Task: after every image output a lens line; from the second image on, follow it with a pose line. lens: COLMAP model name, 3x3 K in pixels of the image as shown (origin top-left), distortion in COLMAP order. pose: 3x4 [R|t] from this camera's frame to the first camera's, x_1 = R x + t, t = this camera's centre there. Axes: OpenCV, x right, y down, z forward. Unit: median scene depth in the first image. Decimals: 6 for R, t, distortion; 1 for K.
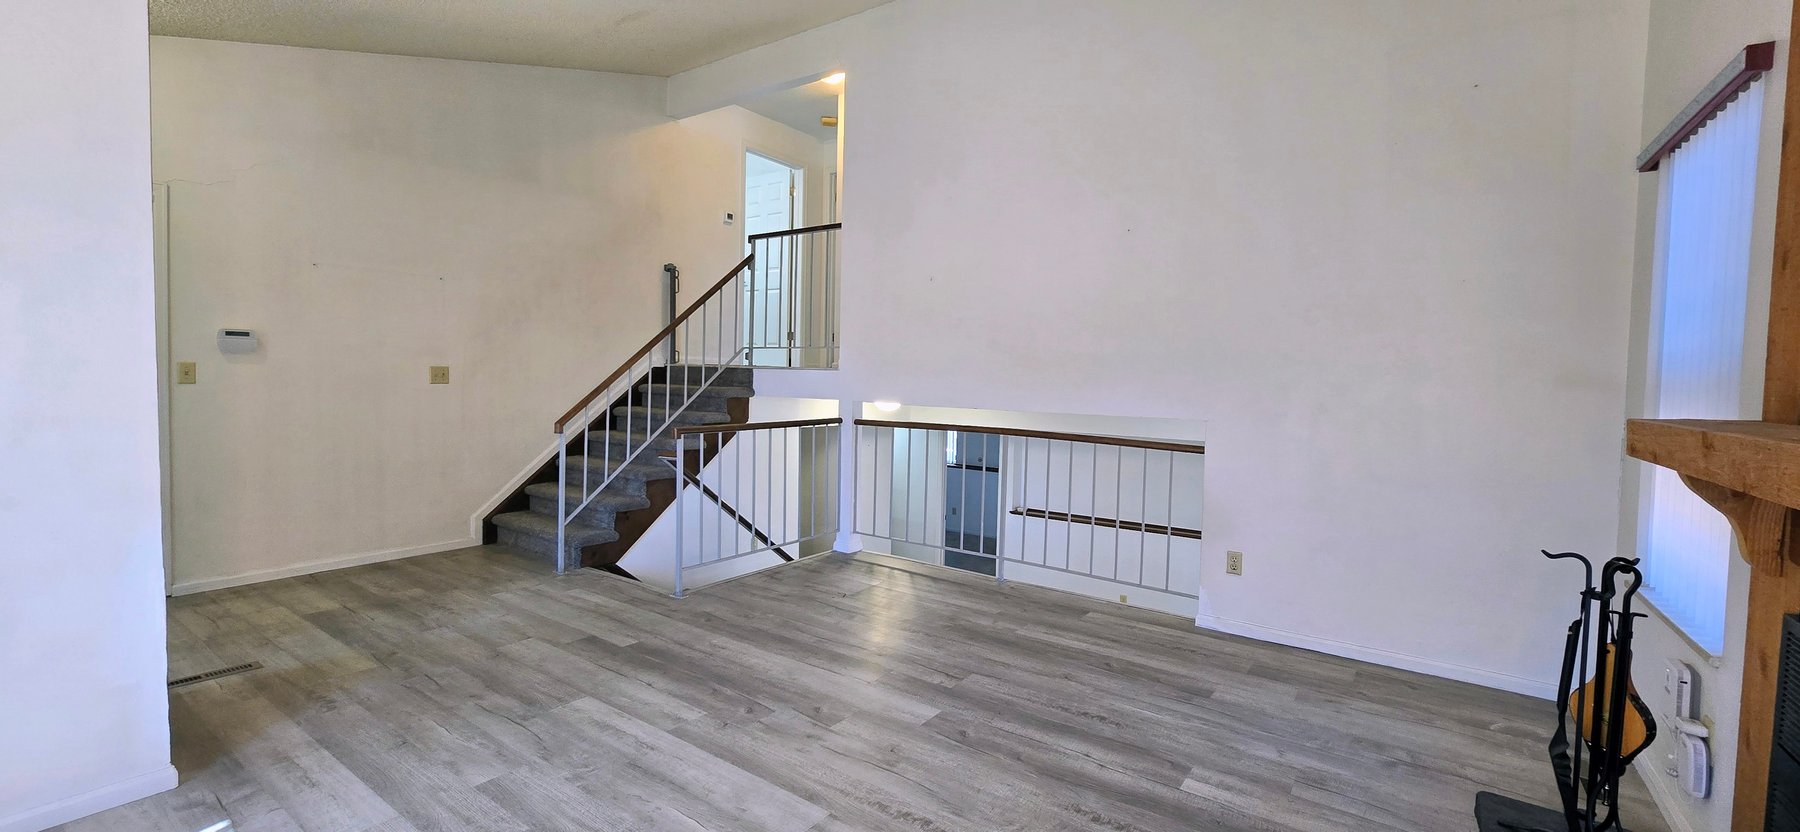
lens RADIAL K [[730.9, 0, 909.1], [0, 730.9, 410.0], [0, 0, 1]] dist [-0.000722, -0.000138]
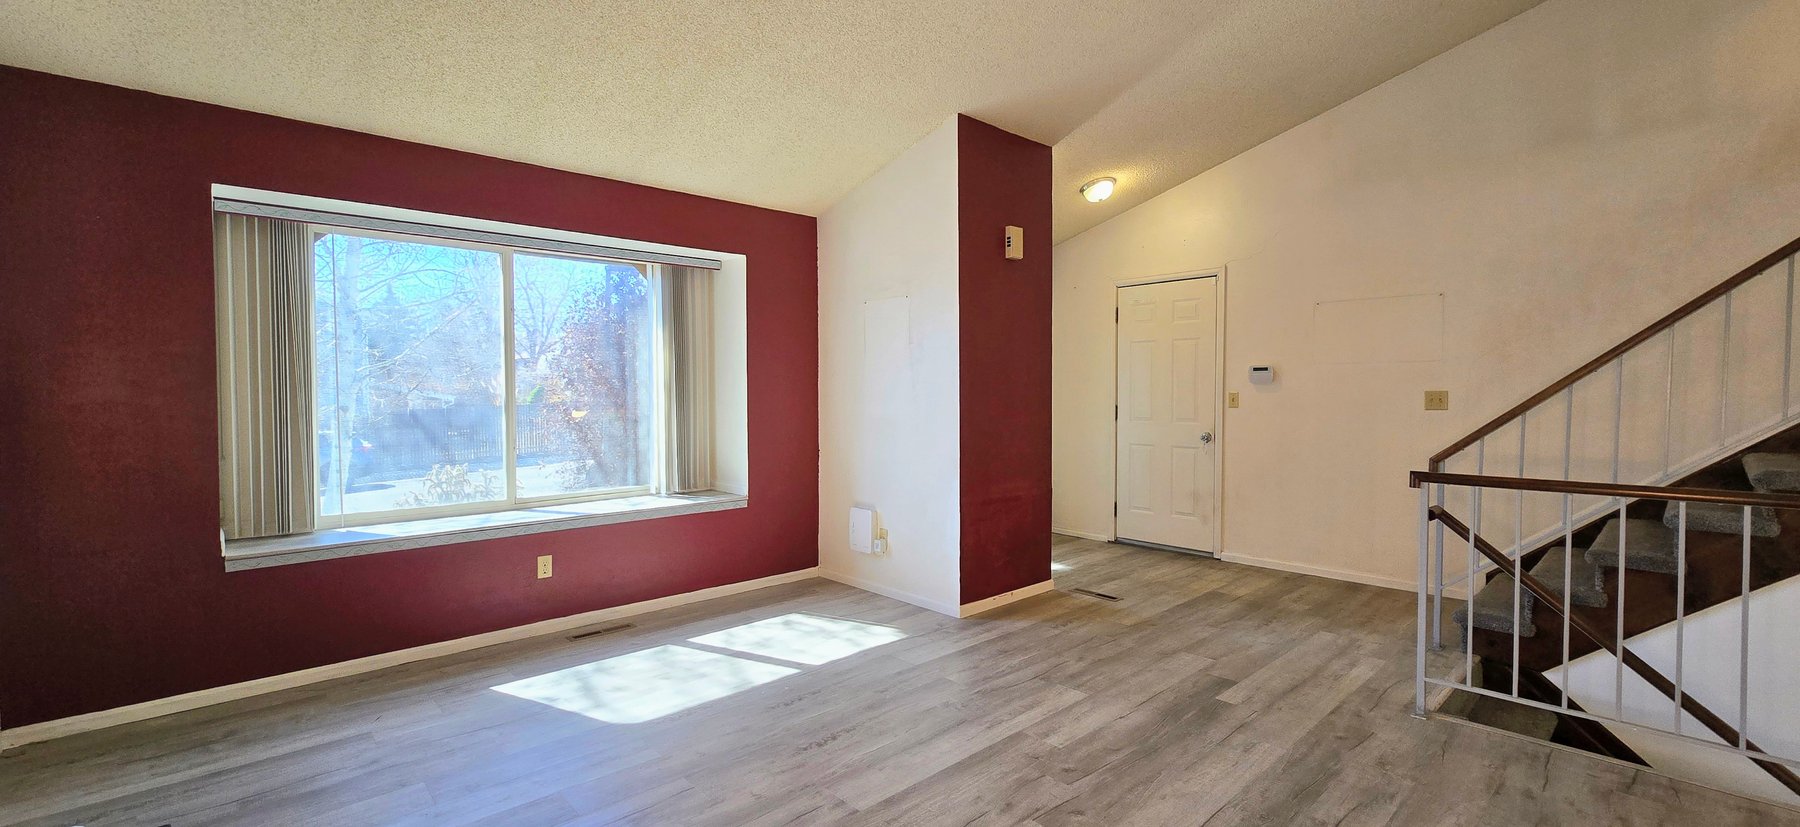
lens RADIAL K [[740.1, 0, 900.0], [0, 740.1, 413.5], [0, 0, 1]] dist [-0.001135, -0.000150]
pose [[-0.217113, 0.006977, -0.976122, 0.593621], [-0.042928, 0.998939, 0.016688, -0.026222], [0.975202, 0.045526, -0.216583, 0.817716]]
